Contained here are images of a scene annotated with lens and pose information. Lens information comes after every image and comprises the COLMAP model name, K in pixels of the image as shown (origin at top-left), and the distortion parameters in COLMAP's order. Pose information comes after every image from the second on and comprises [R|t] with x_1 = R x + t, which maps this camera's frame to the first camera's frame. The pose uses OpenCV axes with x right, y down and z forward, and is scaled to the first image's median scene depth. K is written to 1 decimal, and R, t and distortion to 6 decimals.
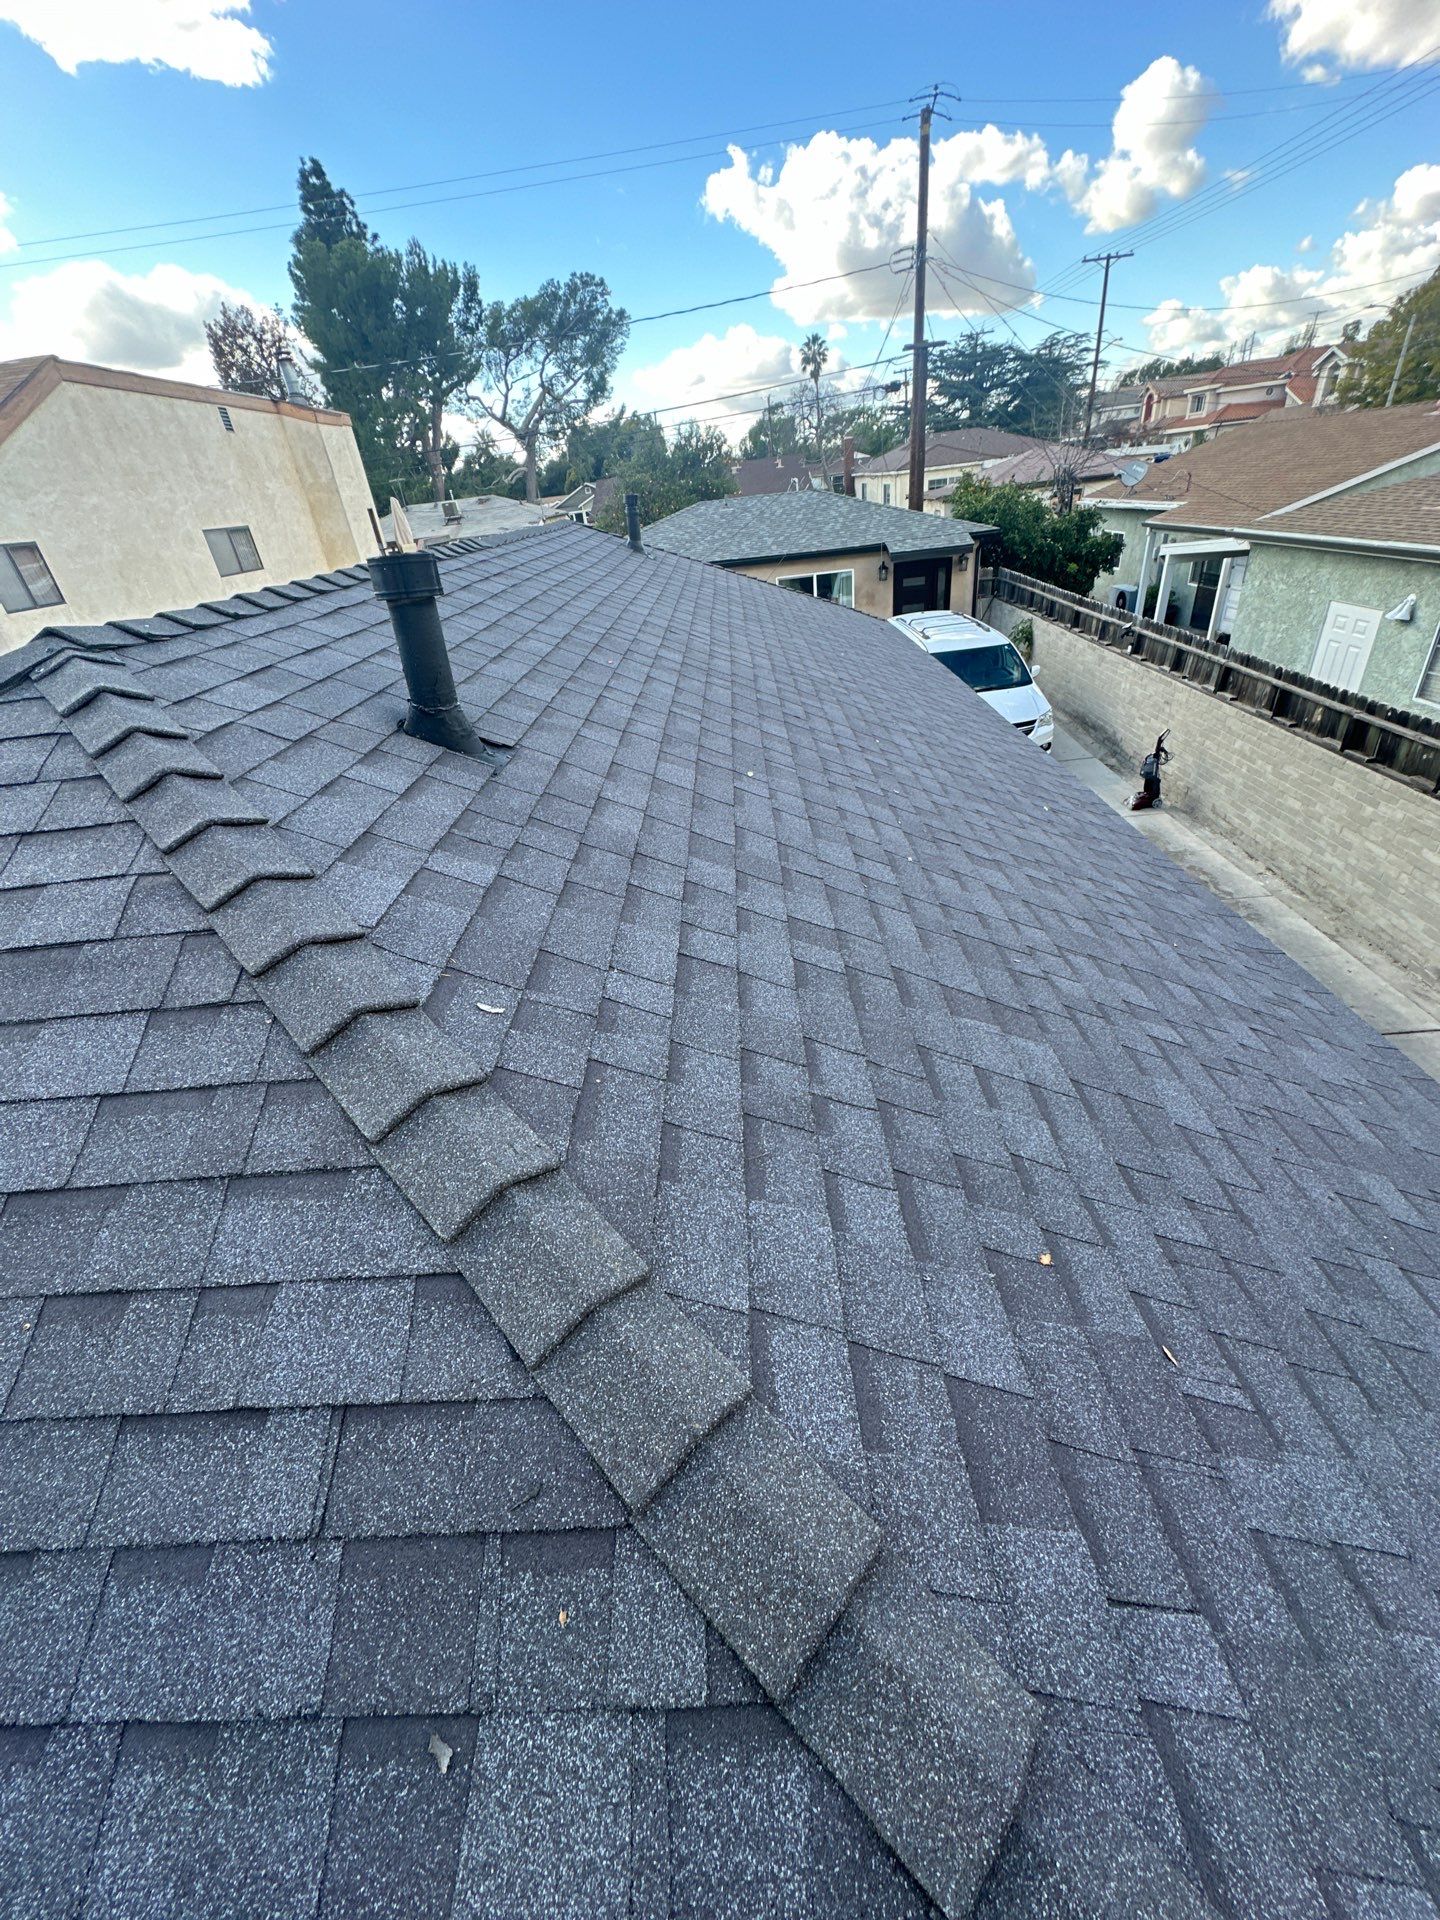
lens RADIAL K [[773.0, 0, 713.8], [0, 773.0, 949.8], [0, 0, 1]] dist [-0.001429, 0.001351]
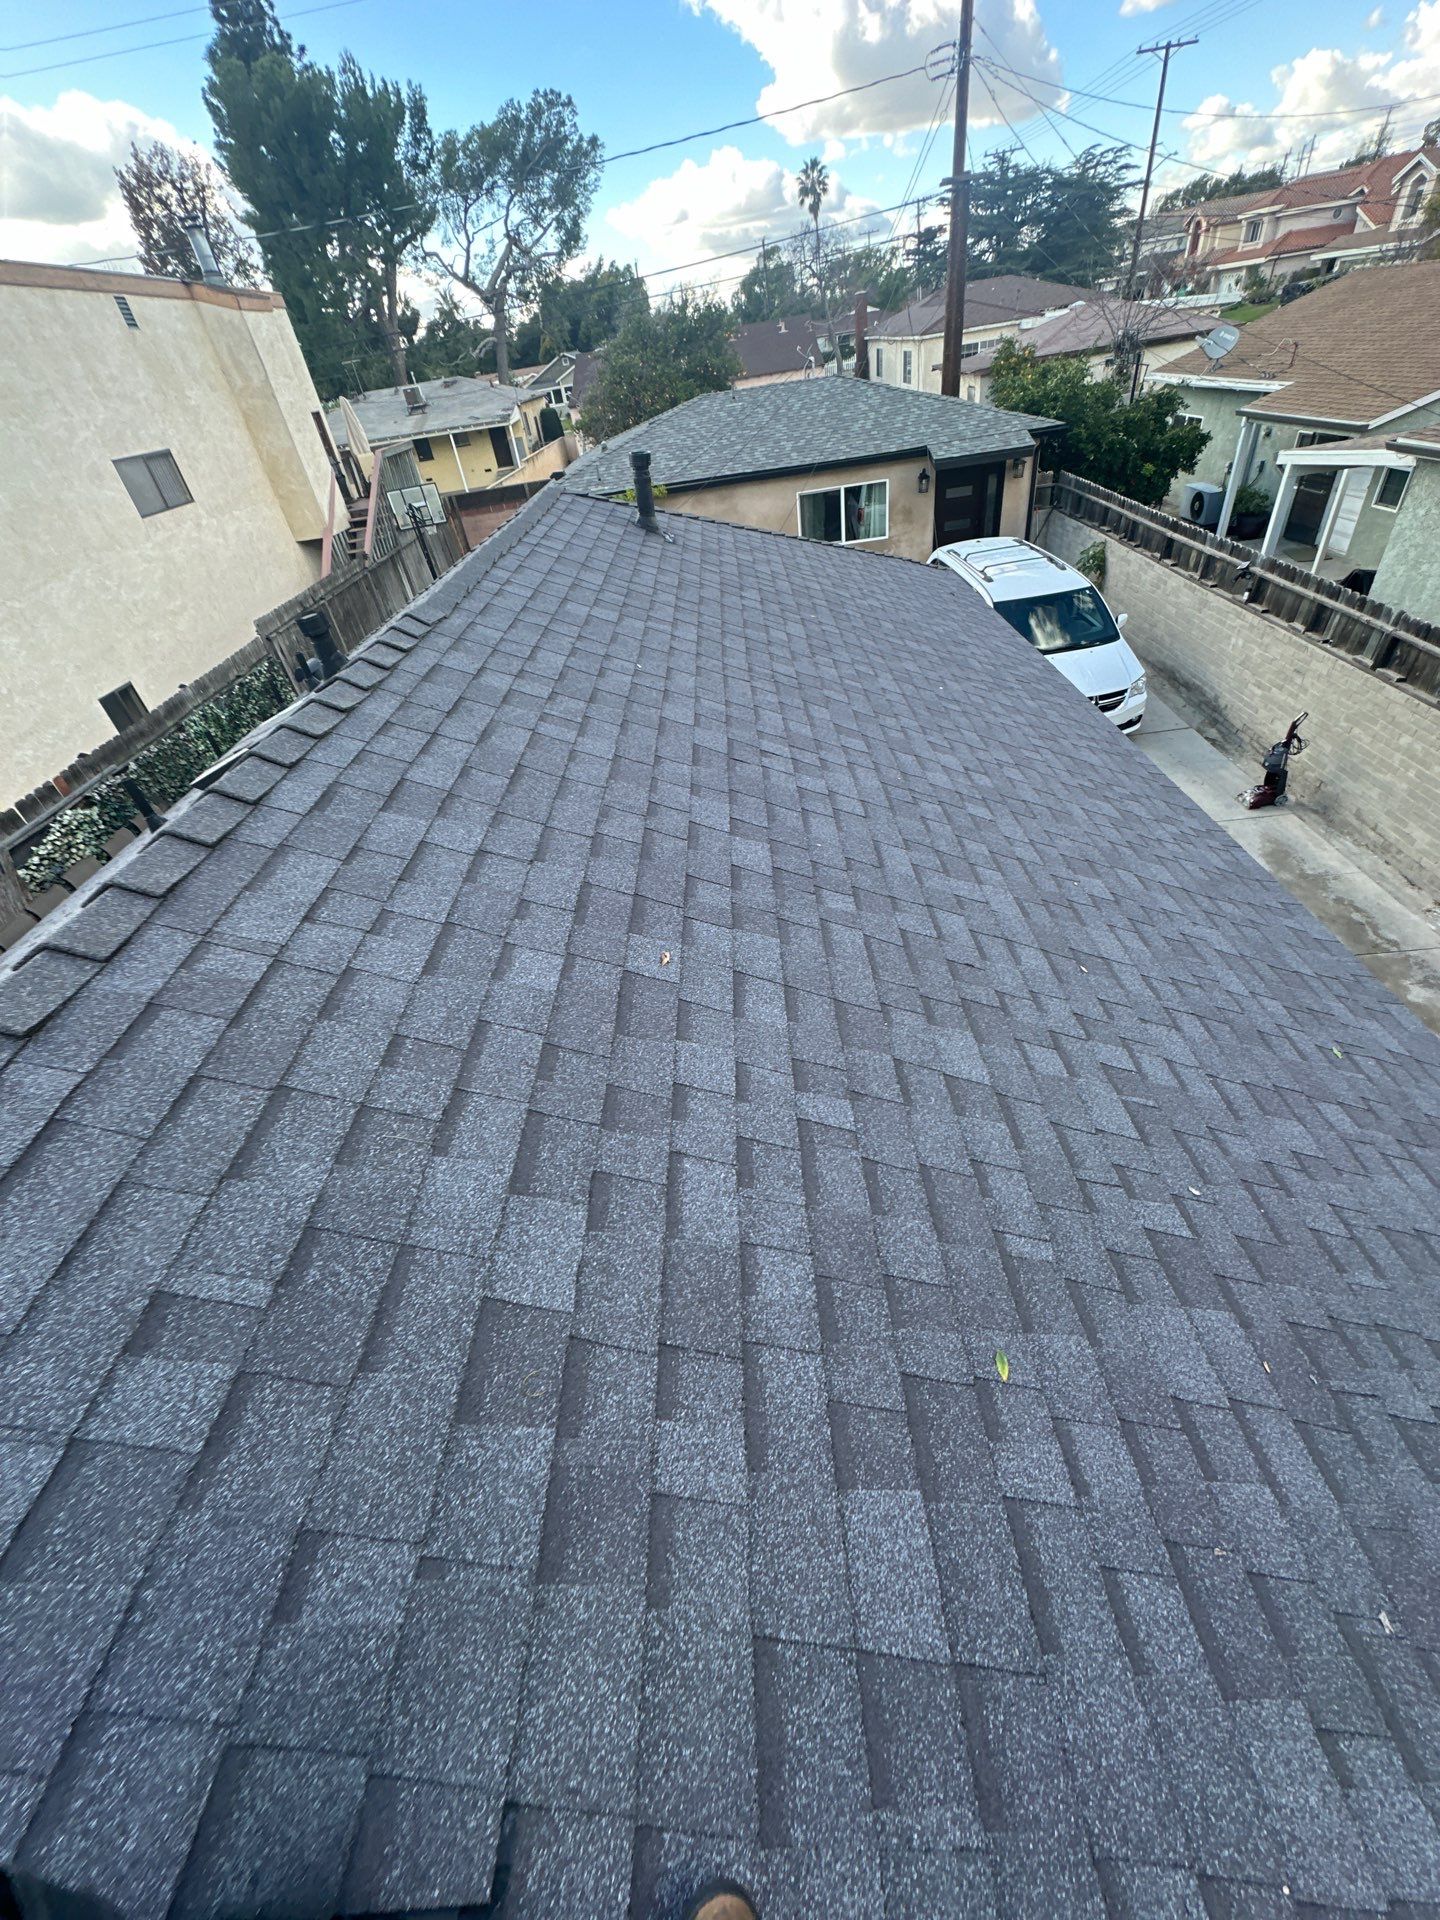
lens RADIAL K [[773.0, 0, 714.1], [0, 773.0, 947.4], [0, 0, 1]] dist [-0.001429, 0.001351]
pose [[0.999562, -0.029024, -0.005701, -0.022961], [0.029504, 0.992044, 0.122387, -0.105954], [0.002103, -0.122501, 0.992466, 0.110085]]
